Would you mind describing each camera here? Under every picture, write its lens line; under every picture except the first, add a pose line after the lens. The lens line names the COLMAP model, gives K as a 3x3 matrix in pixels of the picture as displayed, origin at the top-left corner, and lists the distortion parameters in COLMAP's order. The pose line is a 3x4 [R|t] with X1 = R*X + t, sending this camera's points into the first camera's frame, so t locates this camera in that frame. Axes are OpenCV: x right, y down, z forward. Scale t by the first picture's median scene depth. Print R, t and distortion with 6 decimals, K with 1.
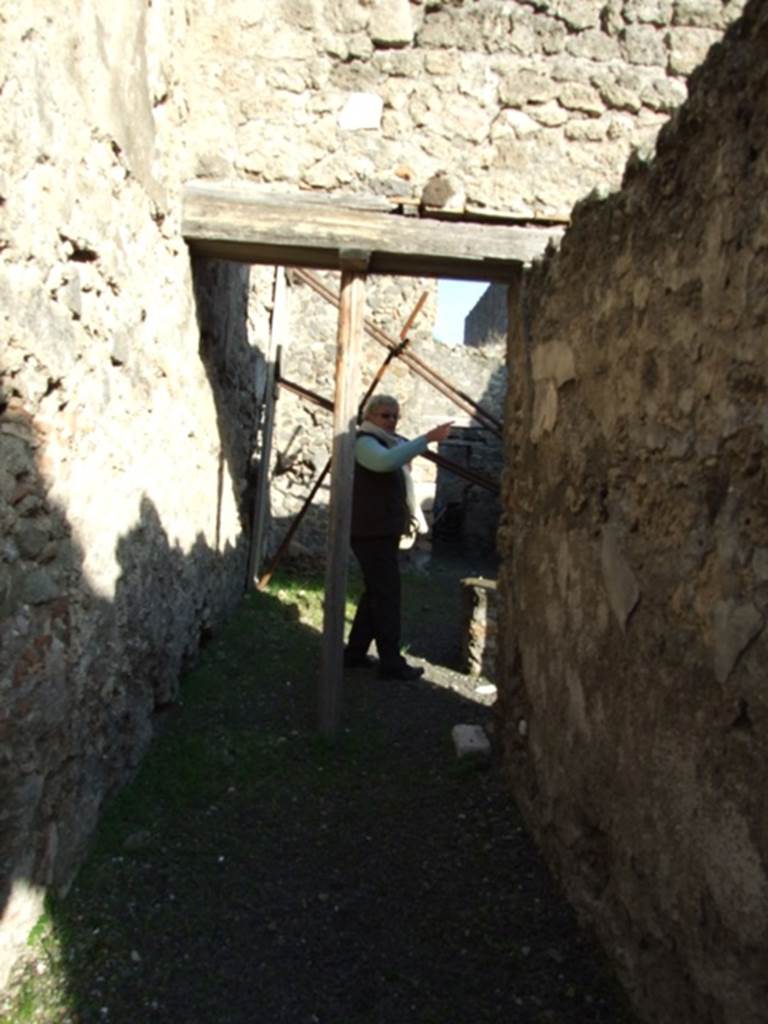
lens RADIAL K [[732.4, 0, 366.4], [0, 732.4, 483.8], [0, 0, 1]] dist [-0.032921, 0.004521]
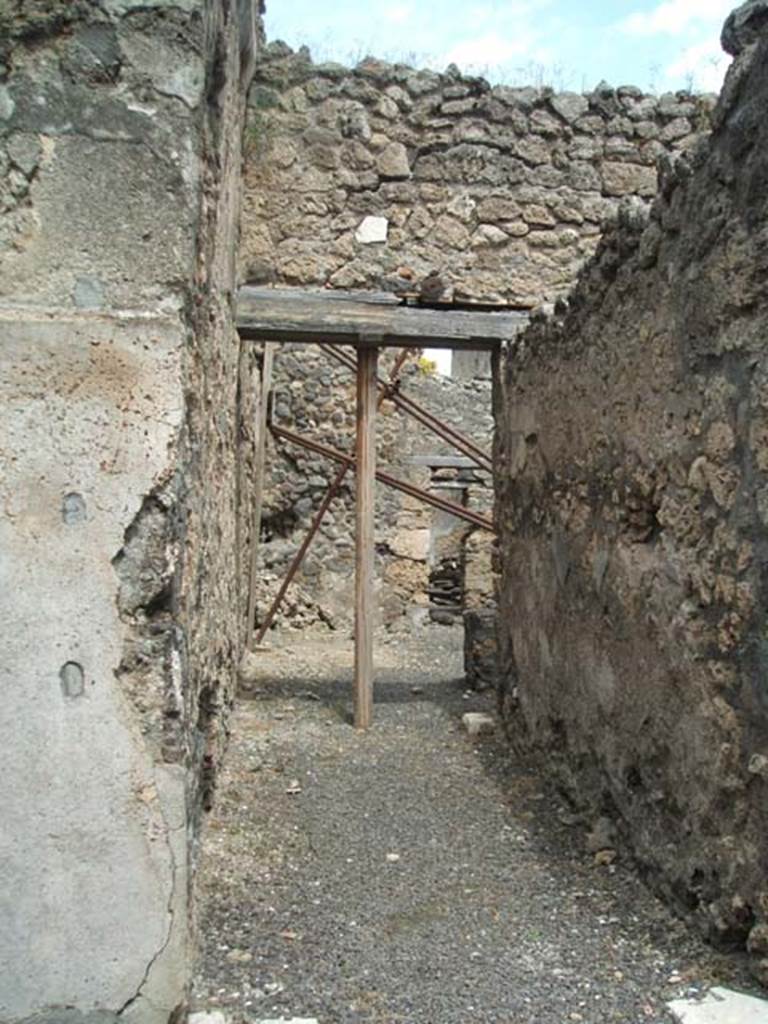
lens RADIAL K [[1372.9, 0, 384.0], [0, 1372.9, 512.0], [0, 0, 1]] dist [-0.149059, 0.063920]
pose [[0.996000, -0.037624, 0.081051, -0.202637], [0.041315, 0.998161, -0.044356, 0.101854], [-0.079233, 0.047527, 0.995722, -1.406920]]
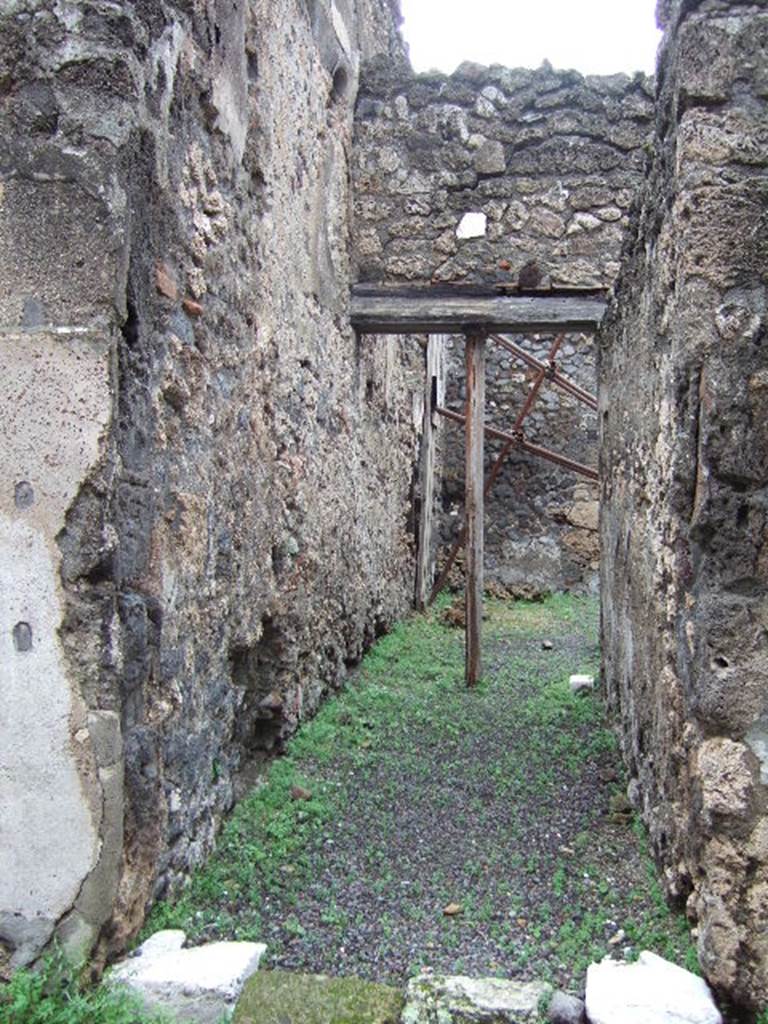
lens RADIAL K [[1287.4, 0, 384.0], [0, 1287.4, 512.0], [0, 0, 1]] dist [0.000963, -0.050617]
pose [[0.978192, -0.049738, -0.201657, 0.300327], [0.043881, 0.998478, -0.033415, 0.115258], [0.203012, 0.023838, 0.978886, -1.449140]]
